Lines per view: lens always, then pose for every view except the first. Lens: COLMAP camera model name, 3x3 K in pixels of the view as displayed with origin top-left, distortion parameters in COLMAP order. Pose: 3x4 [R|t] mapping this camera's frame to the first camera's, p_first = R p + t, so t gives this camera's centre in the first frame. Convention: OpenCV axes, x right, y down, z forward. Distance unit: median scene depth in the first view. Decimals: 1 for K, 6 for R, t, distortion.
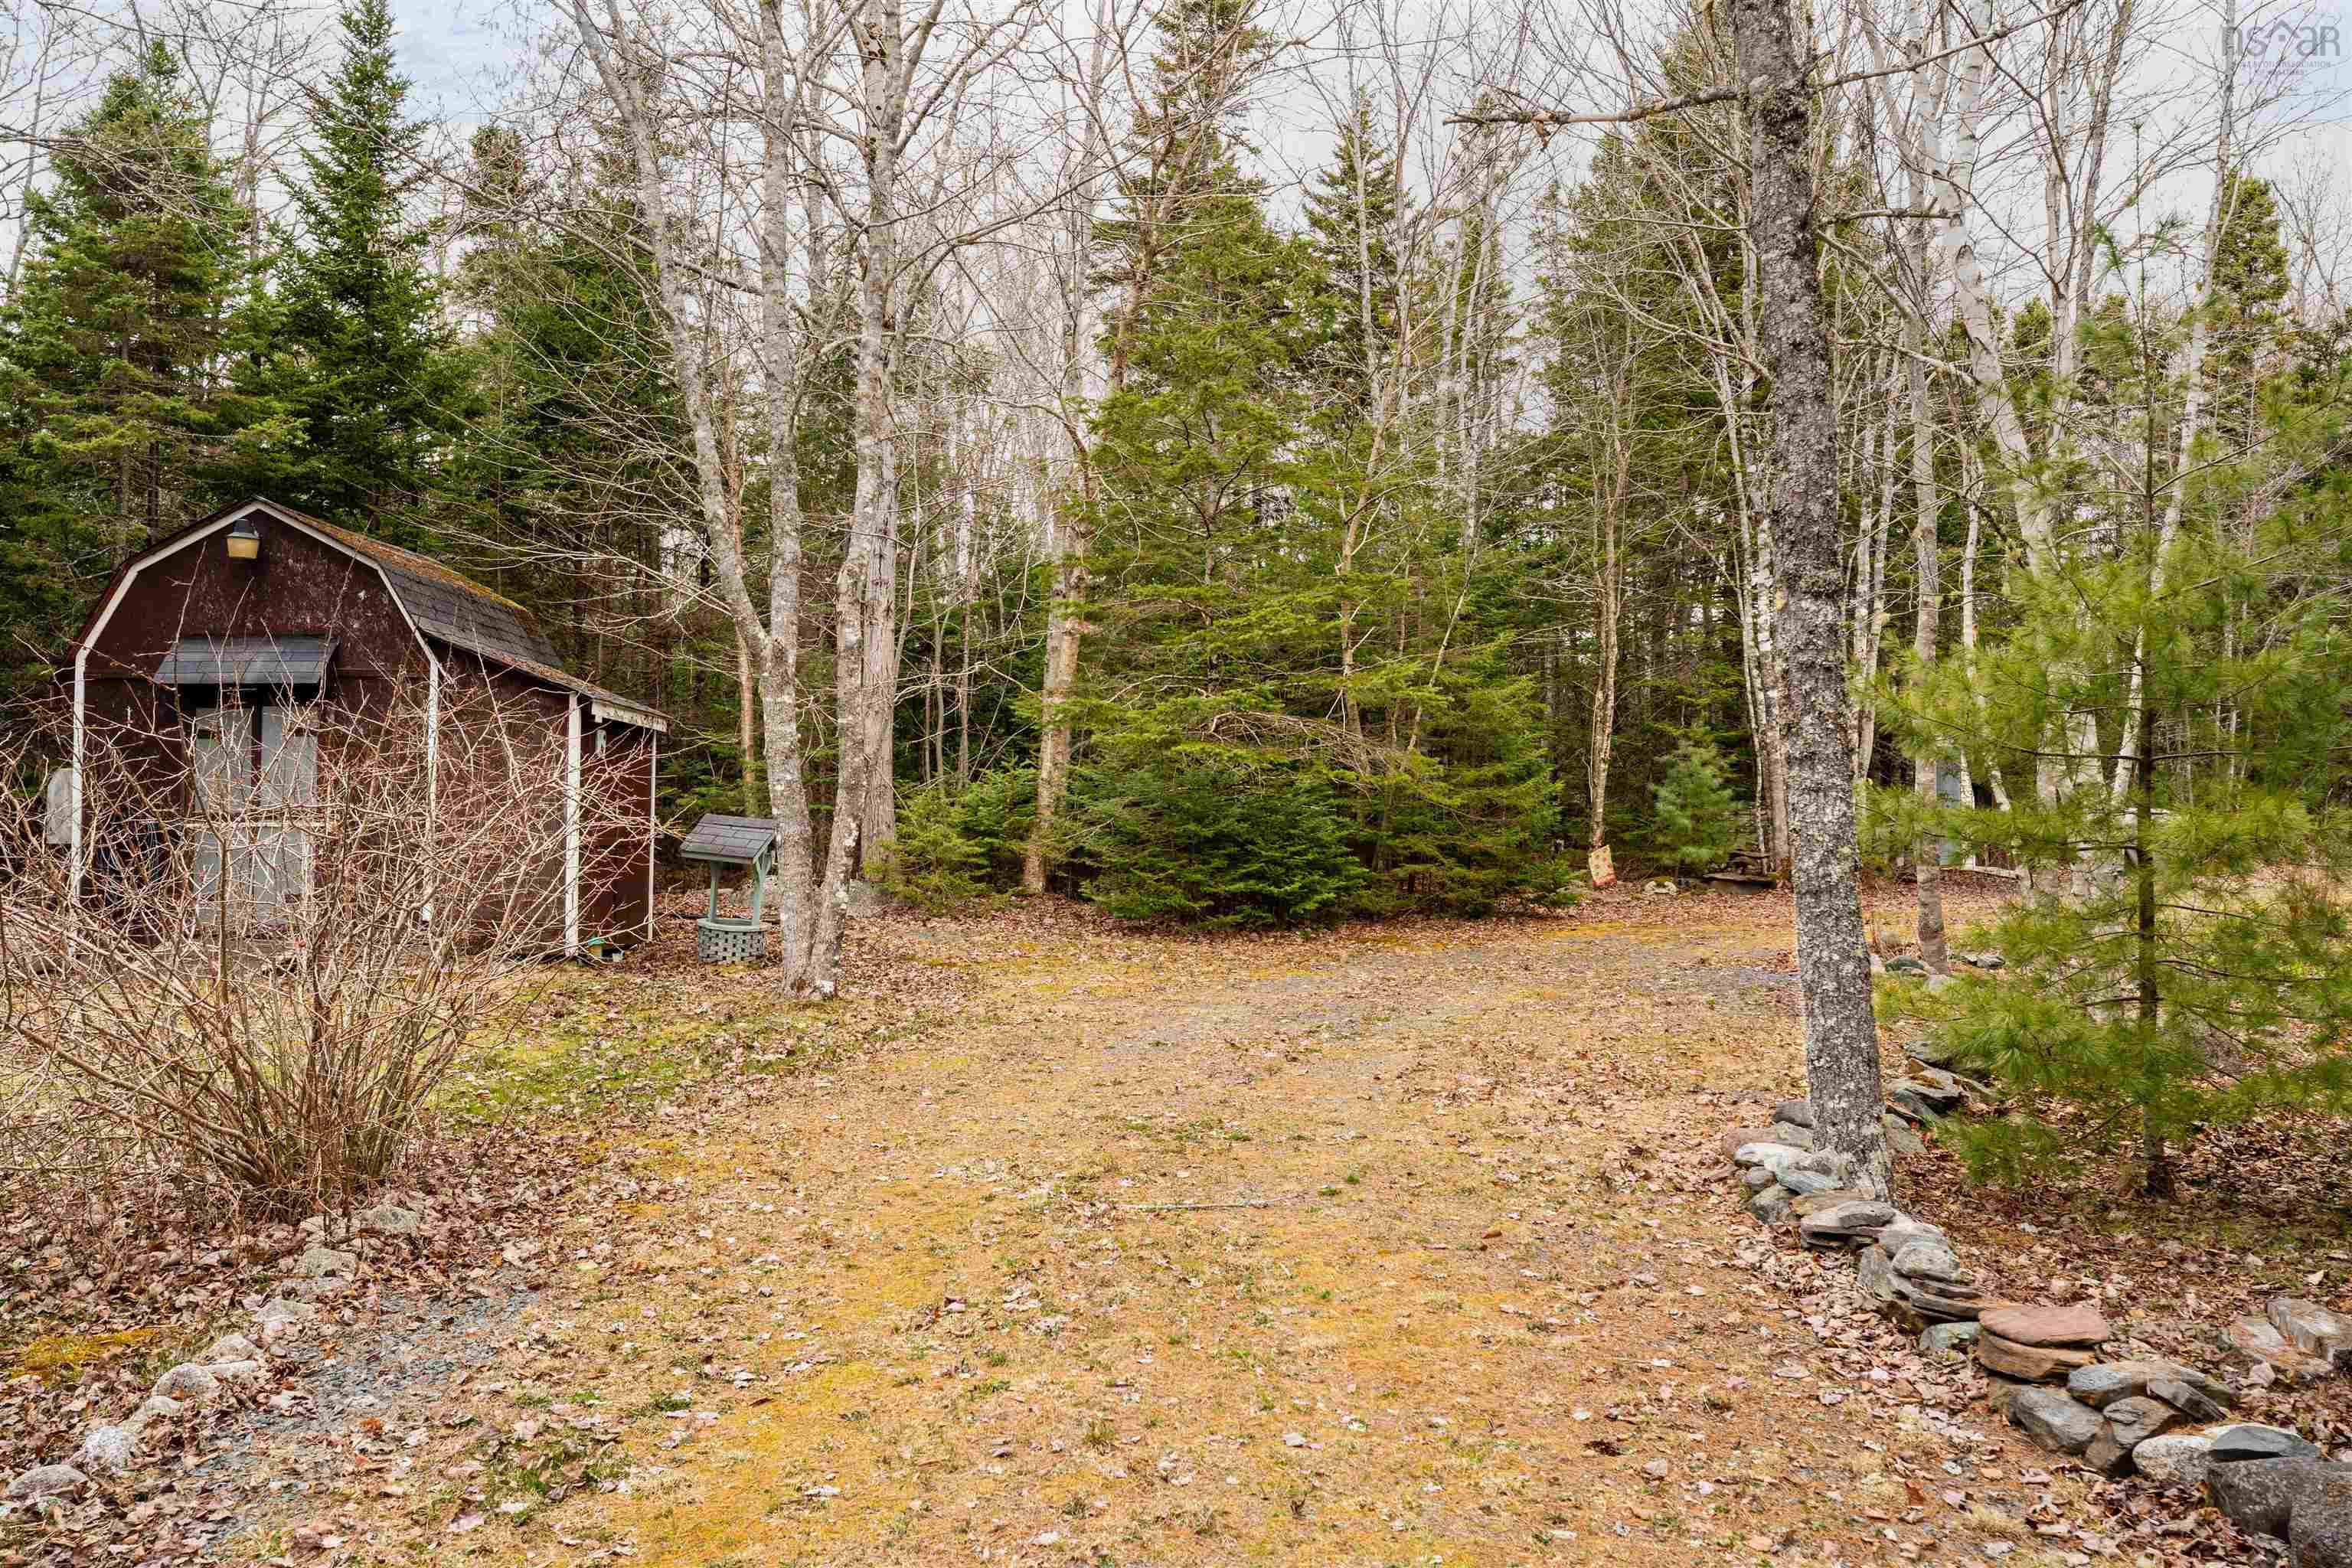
lens RADIAL K [[1854.5, 0, 1171.2], [0, 1854.5, 783.7], [0, 0, 1]] dist [-0.012153, 0.021636]
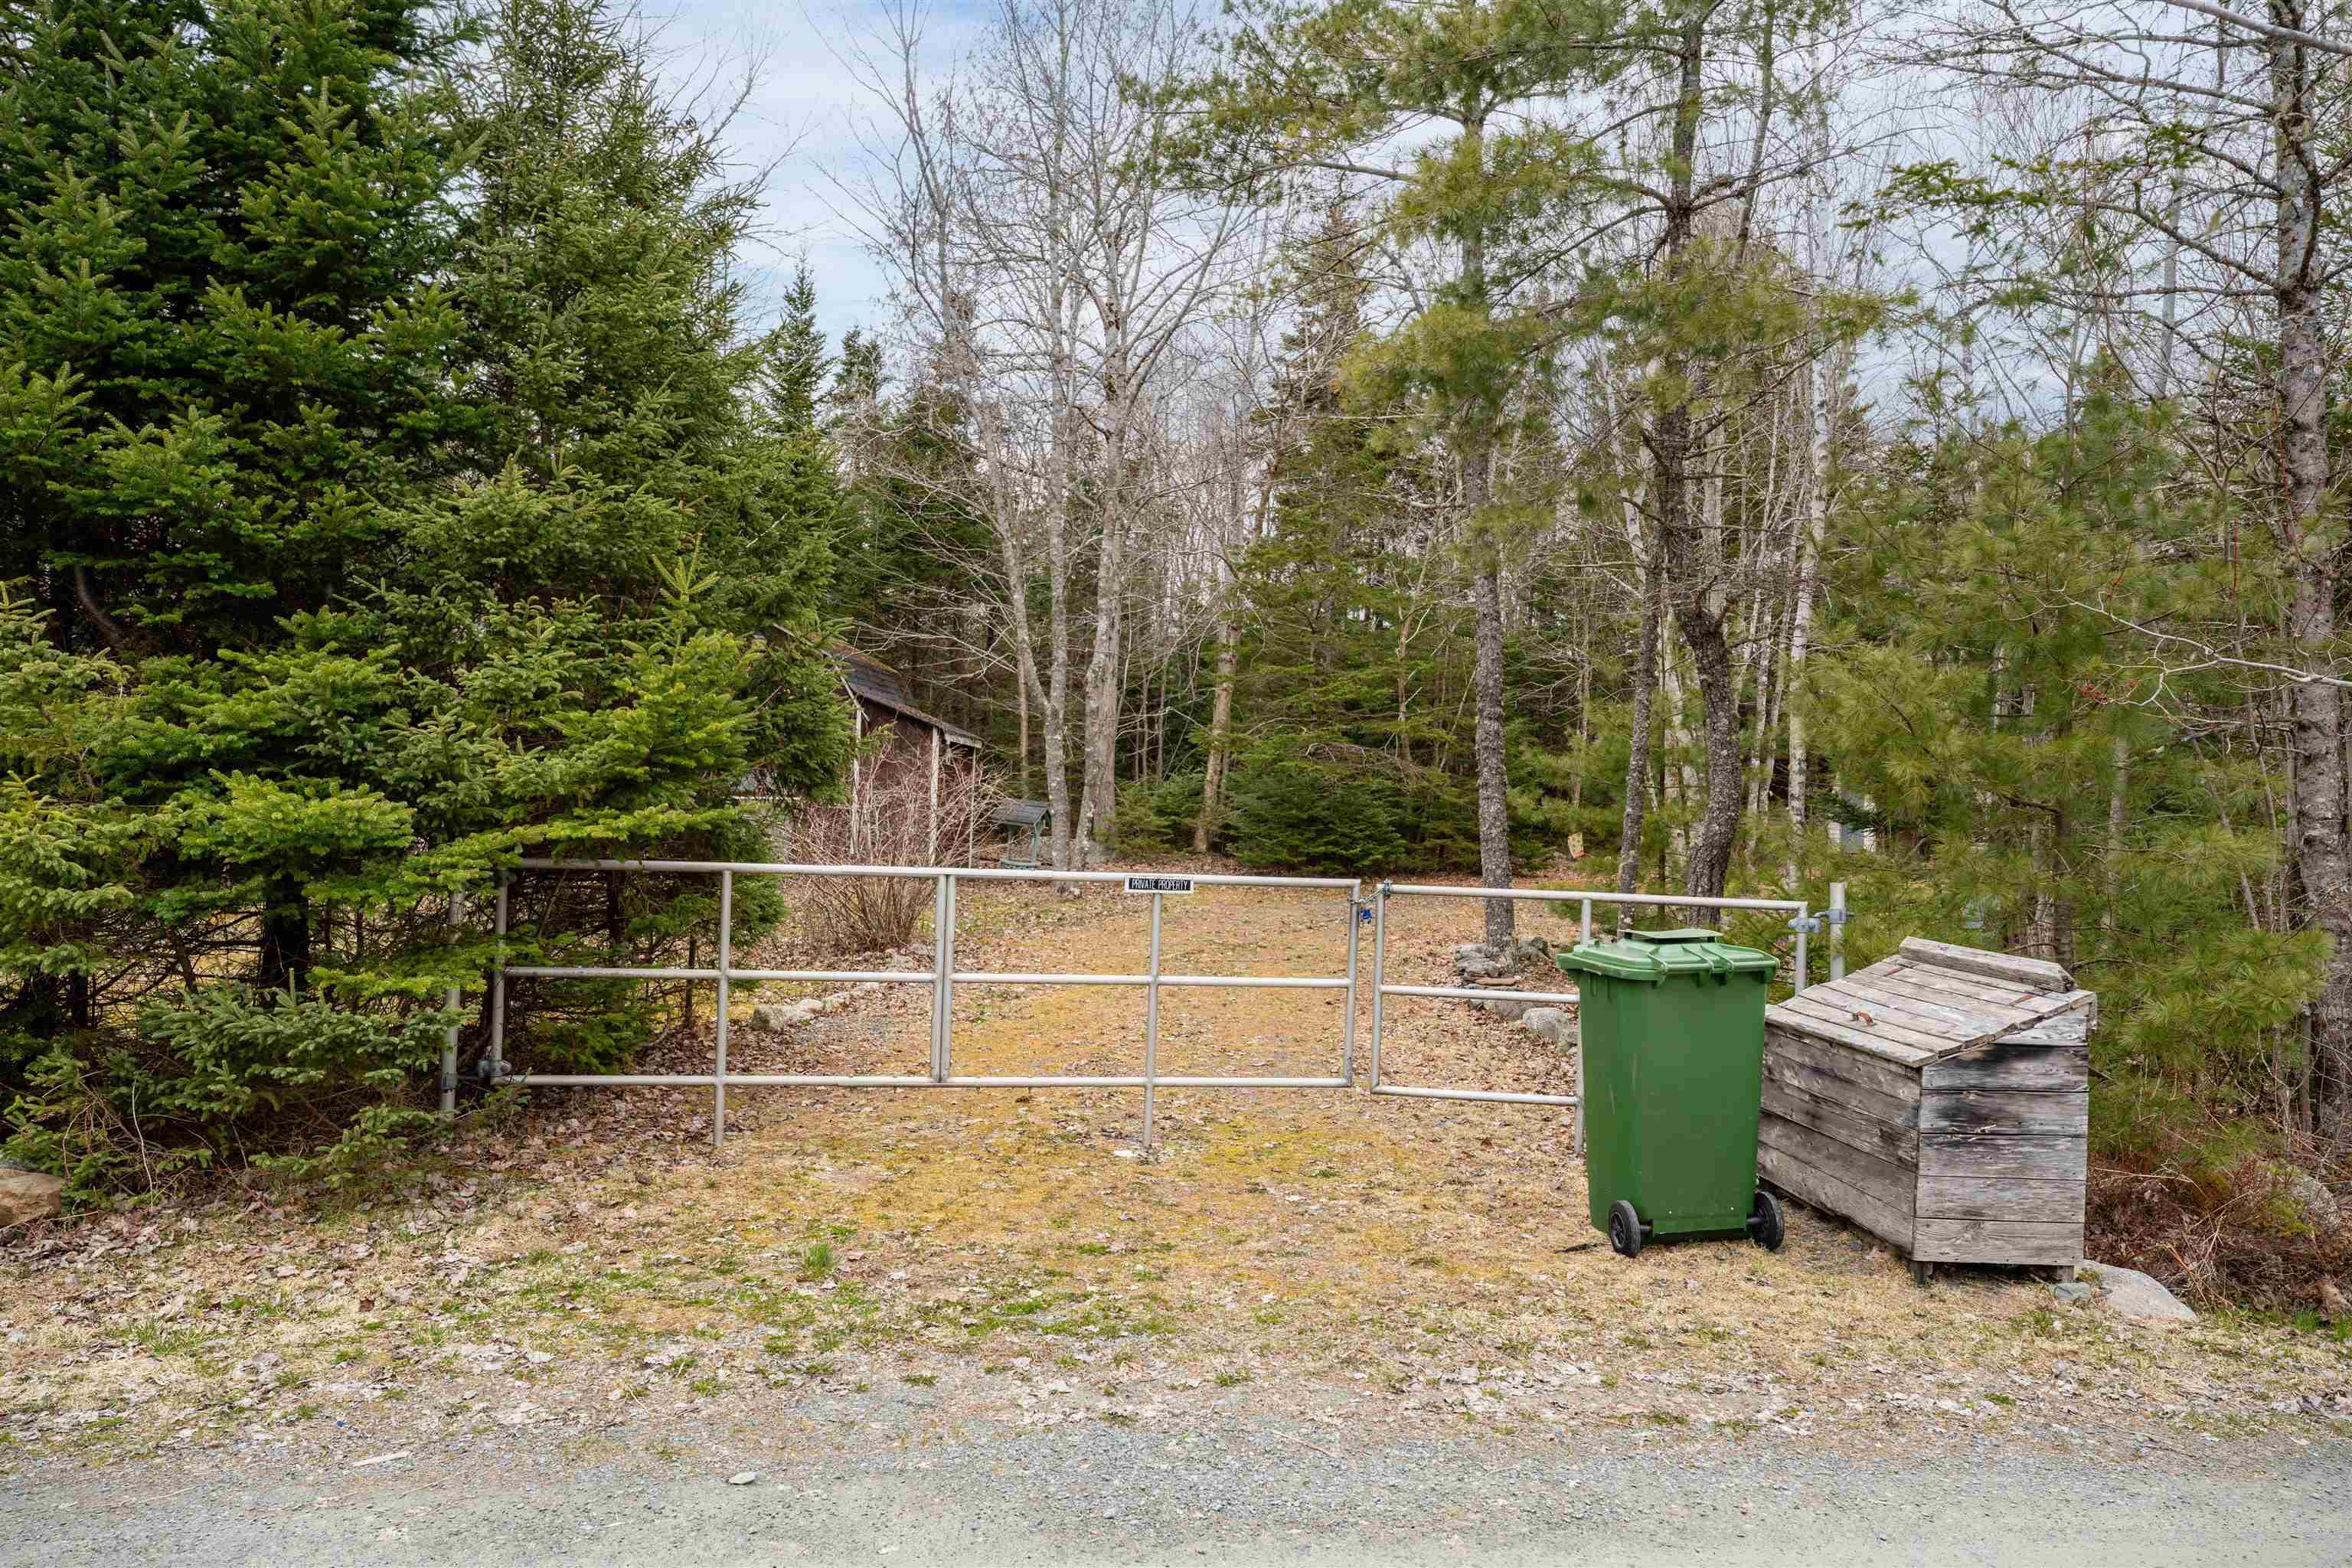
lens RADIAL K [[1549.4, 0, 1179.4], [0, 1549.4, 786.2], [0, 0, 1]] dist [0.000306, -0.000026]
pose [[0.993910, 0.021987, -0.107980, 0.052429], [-0.021526, 0.999753, 0.005440, -0.004655], [0.108073, -0.003082, 0.994138, -0.340311]]
